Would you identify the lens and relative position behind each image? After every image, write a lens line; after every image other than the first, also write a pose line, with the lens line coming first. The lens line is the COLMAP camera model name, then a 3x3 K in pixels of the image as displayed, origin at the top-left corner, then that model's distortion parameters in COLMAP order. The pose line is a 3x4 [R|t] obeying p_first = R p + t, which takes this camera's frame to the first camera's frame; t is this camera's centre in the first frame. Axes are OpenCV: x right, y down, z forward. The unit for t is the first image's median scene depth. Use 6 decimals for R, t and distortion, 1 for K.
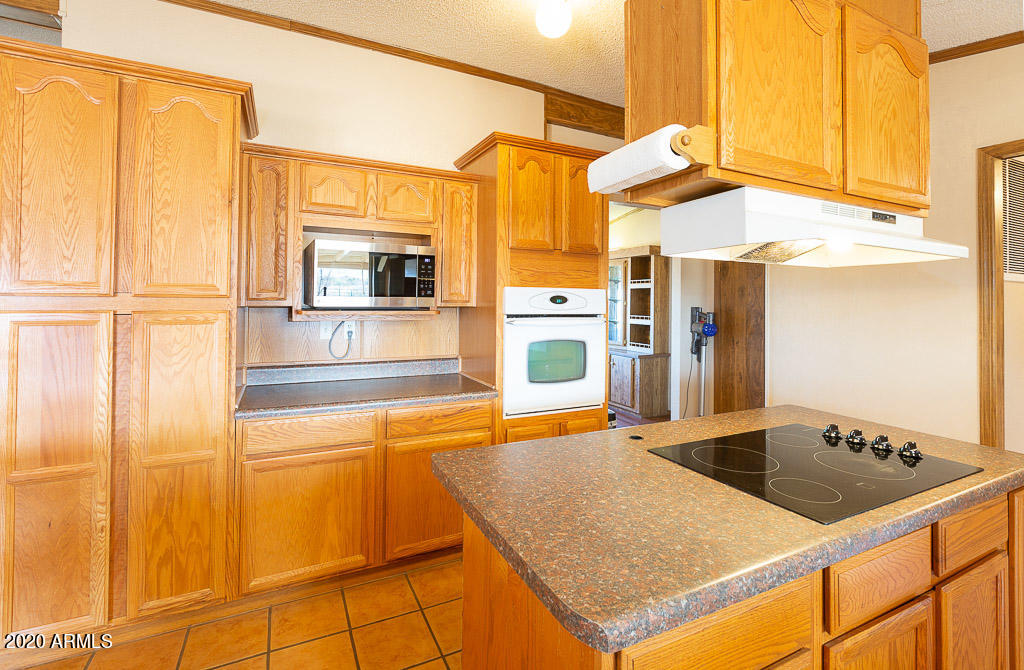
lens RADIAL K [[454.7, 0, 509.2], [0, 454.7, 291.3], [0, 0, 1]] dist [0.001330, -0.000774]
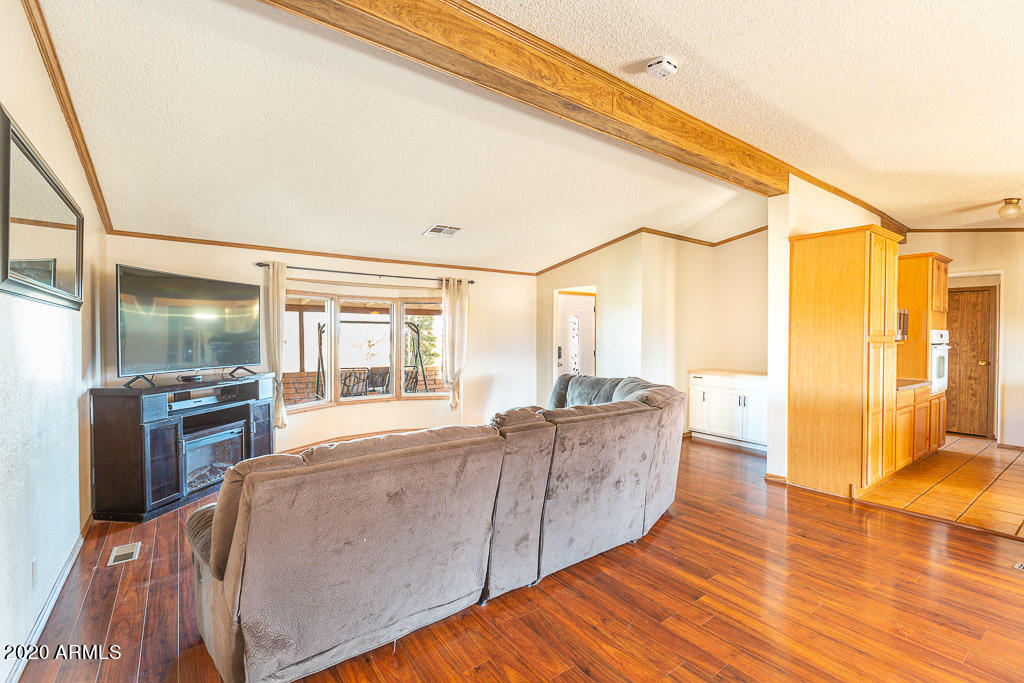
lens RADIAL K [[454.9, 0, 513.3], [0, 454.9, 344.1], [0, 0, 1]] dist [-0.005157, 0.000857]
pose [[0.983643, -0.012383, 0.179702, -2.756977], [0.006744, 0.999466, 0.031959, -0.028746], [-0.180002, -0.030224, 0.983202, -0.793171]]
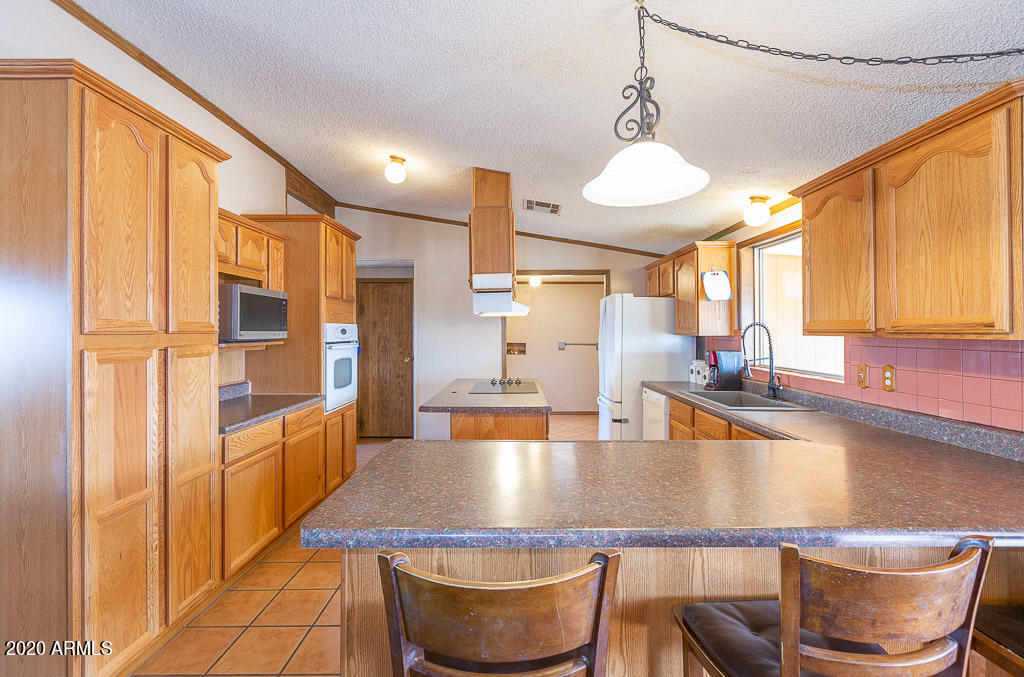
lens RADIAL K [[454.9, 0, 510.6], [0, 454.9, 329.4], [0, 0, 1]] dist [-0.005157, 0.000857]
pose [[0.445346, -0.009857, 0.895304, -1.315923], [-0.005107, 0.999895, 0.013549, -0.015377], [-0.895344, -0.010607, 0.445249, -0.206998]]
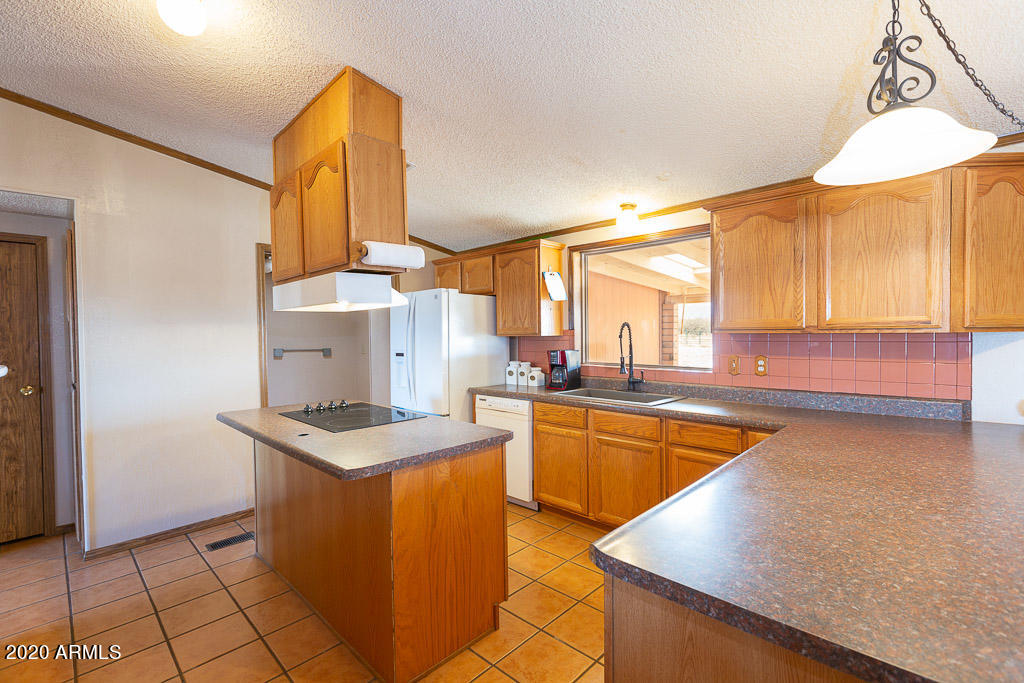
lens RADIAL K [[454.9, 0, 513.7], [0, 454.9, 342.8], [0, 0, 1]] dist [-0.005157, 0.000857]
pose [[-0.340189, -0.030398, 0.939866, -0.967376], [-0.006049, 0.999527, 0.030138, 0.005589], [-0.940338, 0.004568, -0.340212, 0.703817]]
